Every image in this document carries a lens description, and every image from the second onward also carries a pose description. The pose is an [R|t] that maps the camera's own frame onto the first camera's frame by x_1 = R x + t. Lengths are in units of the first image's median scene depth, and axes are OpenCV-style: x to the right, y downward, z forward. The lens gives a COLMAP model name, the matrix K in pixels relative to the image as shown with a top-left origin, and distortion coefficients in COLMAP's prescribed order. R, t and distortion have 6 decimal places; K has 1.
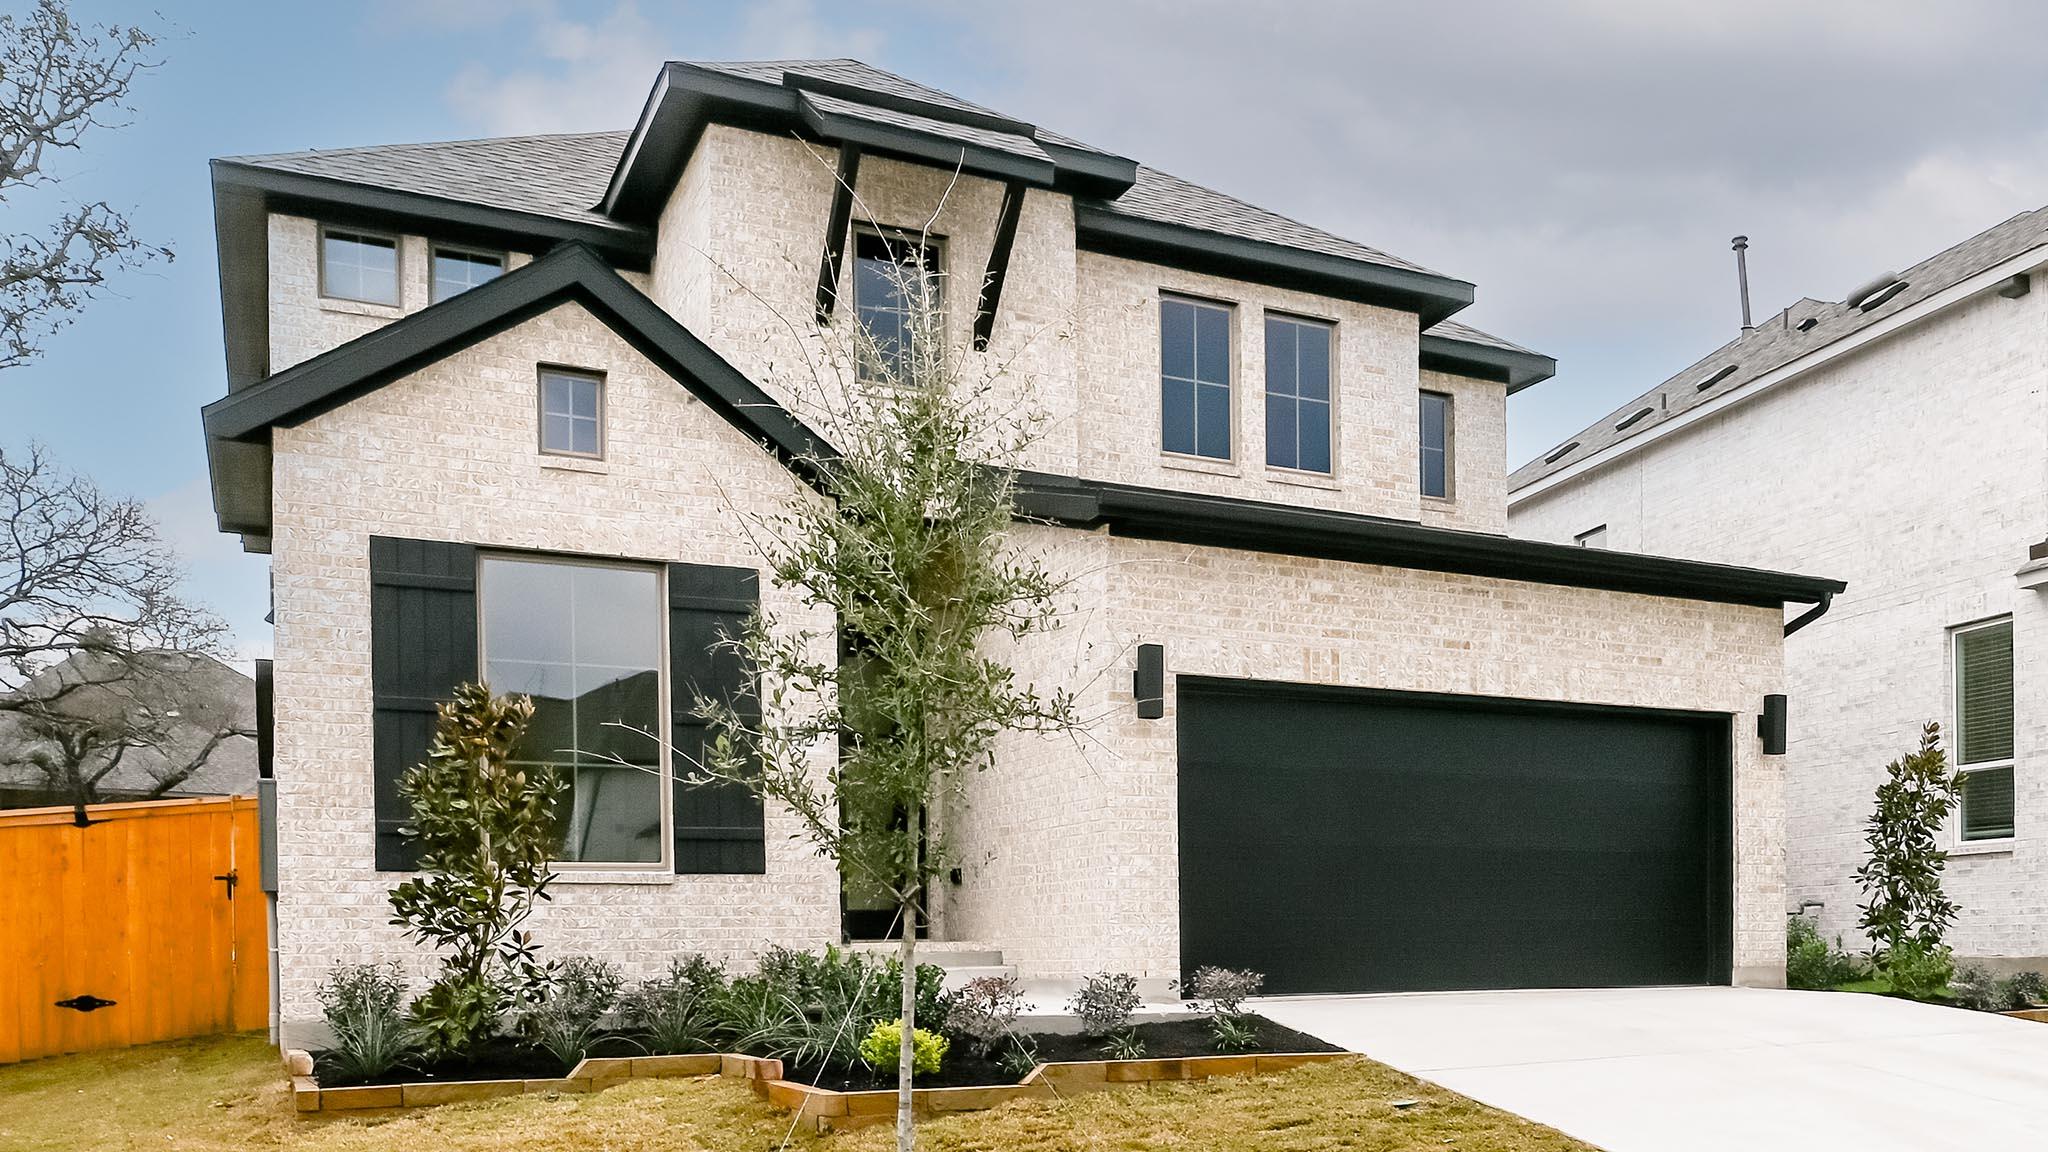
lens RADIAL K [[926.2, 0, 1024.3], [0, 926.2, 630.1], [0, 0, 1]] dist [-0.000762, -0.000324]
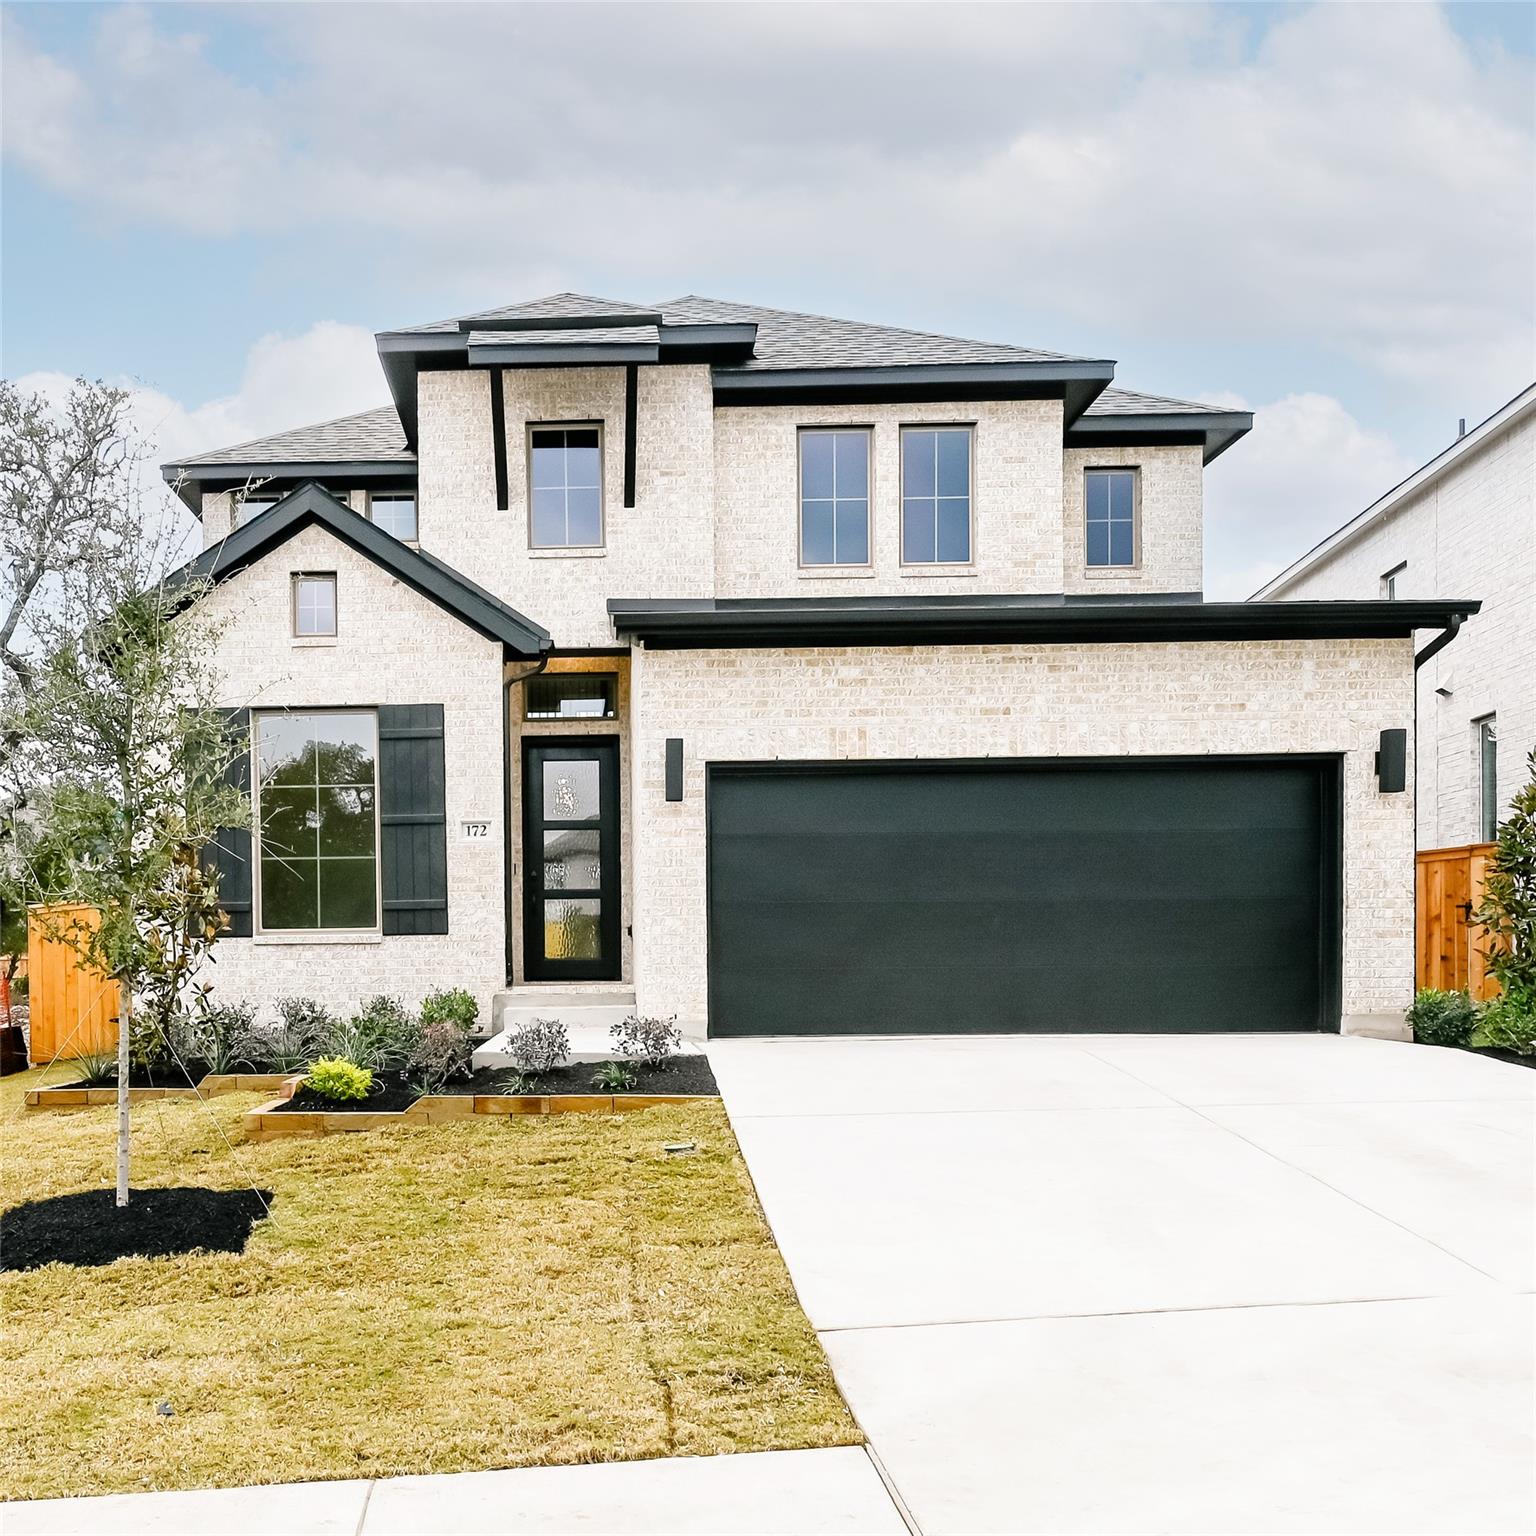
lens RADIAL K [[742.1, 0, 767.9], [0, 742.1, 731.4], [0, 0, 1]] dist [-0.000990, -0.000040]
pose [[0.959433, -0.086403, -0.268372, 0.426973], [0.090484, 0.995894, 0.002850, 0.012169], [0.267024, -0.027017, 0.963311, 0.100775]]
